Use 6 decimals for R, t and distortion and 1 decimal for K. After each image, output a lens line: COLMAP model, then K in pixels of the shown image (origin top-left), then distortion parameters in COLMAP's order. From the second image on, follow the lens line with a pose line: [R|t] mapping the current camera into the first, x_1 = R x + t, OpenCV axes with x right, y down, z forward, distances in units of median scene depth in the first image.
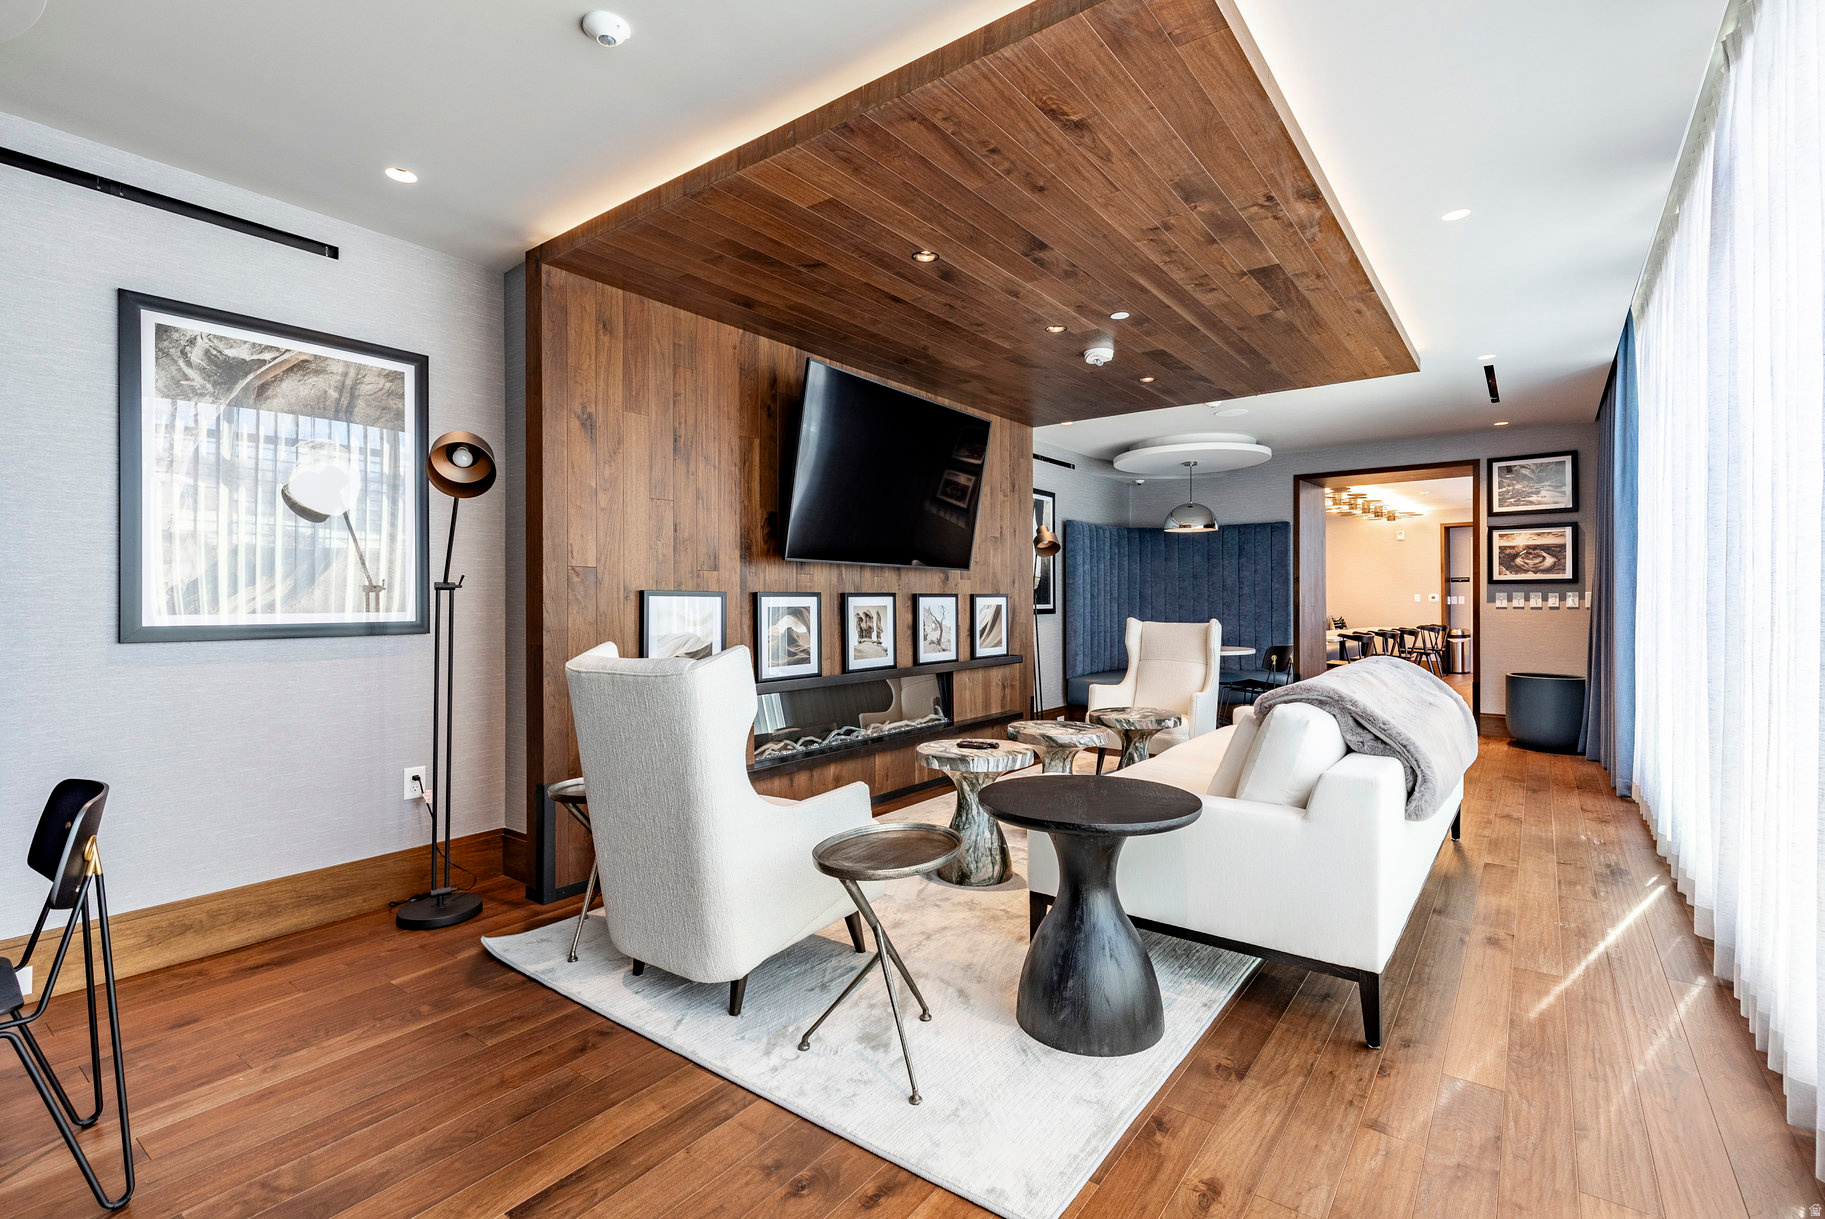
lens RADIAL K [[819.9, 0, 923.1], [0, 819.9, 599.0], [0, 0, 1]] dist [0.028600, -0.030998]
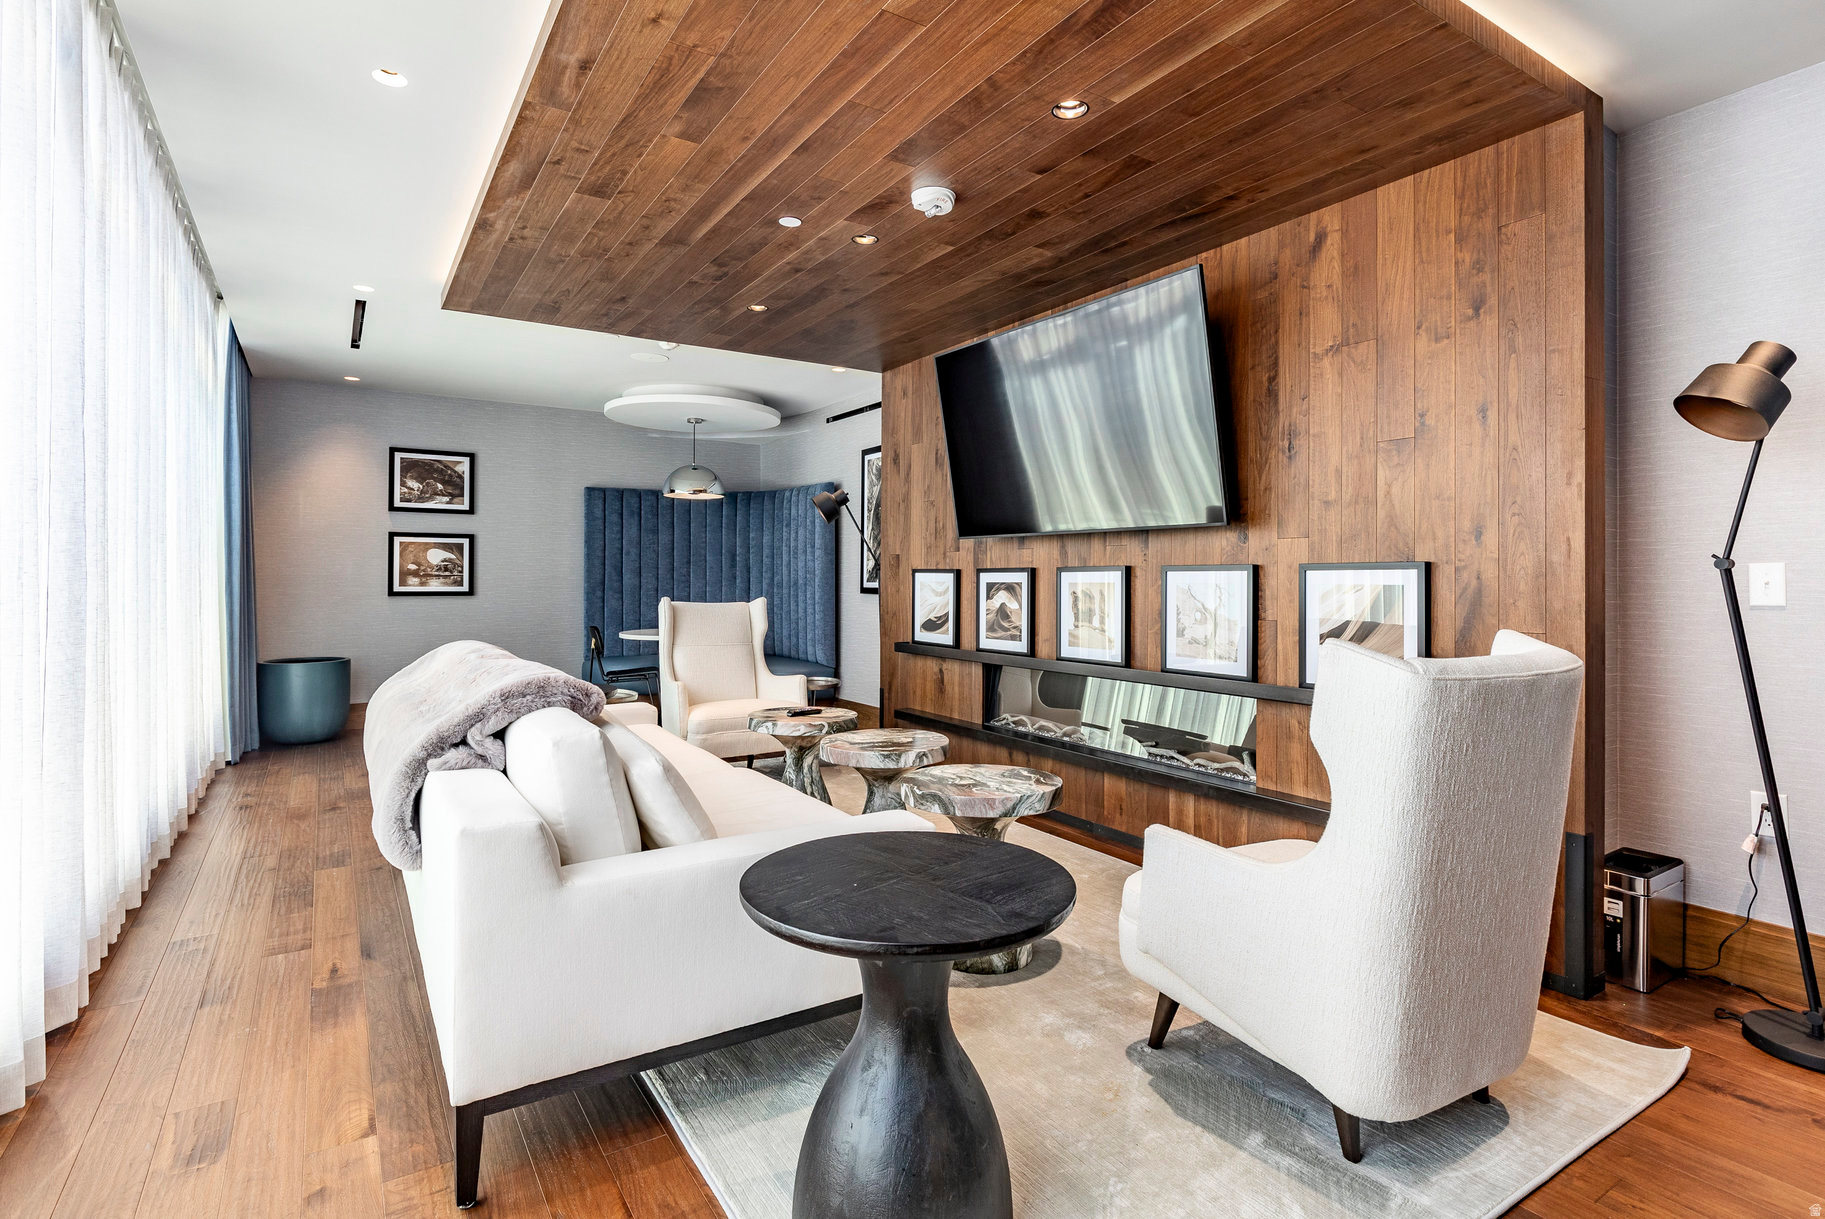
lens RADIAL K [[905.1, 0, 911.6], [0, 905.1, 599.7], [0, 0, 1]] dist [-0.000322, 0.000154]
pose [[-0.342586, 0.020619, -0.939260, 0.983294], [-0.000736, 0.999753, 0.022216, 0.006138], [0.939486, 0.008302, -0.342486, 1.342050]]
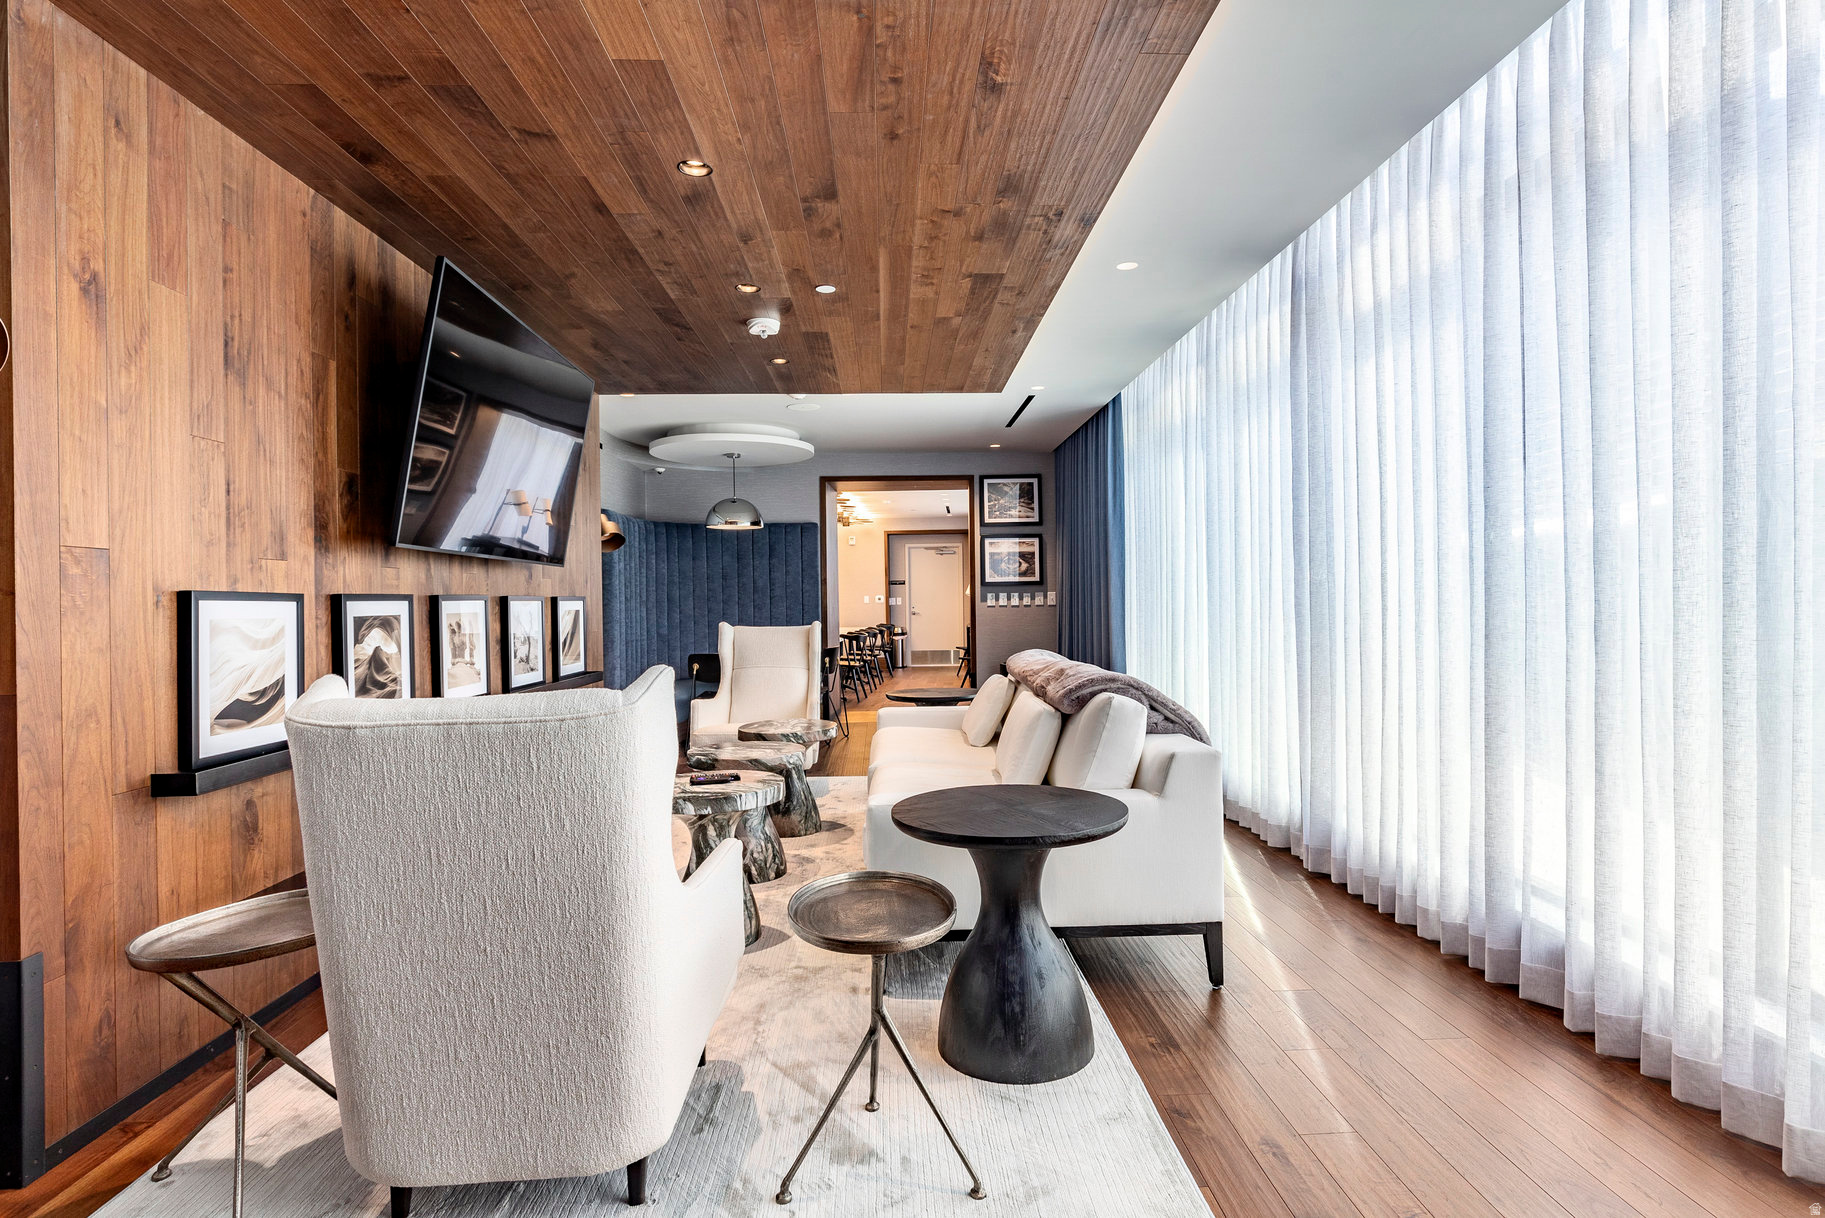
lens RADIAL K [[905.1, 0, 911.6], [0, 905.1, 599.2], [0, 0, 1]] dist [-0.000322, 0.000154]
pose [[0.780377, -0.008295, 0.625254, -0.299783], [0.011575, 0.999932, -0.001181, 0.001862], [-0.625202, 0.008160, 0.780421, 0.150965]]
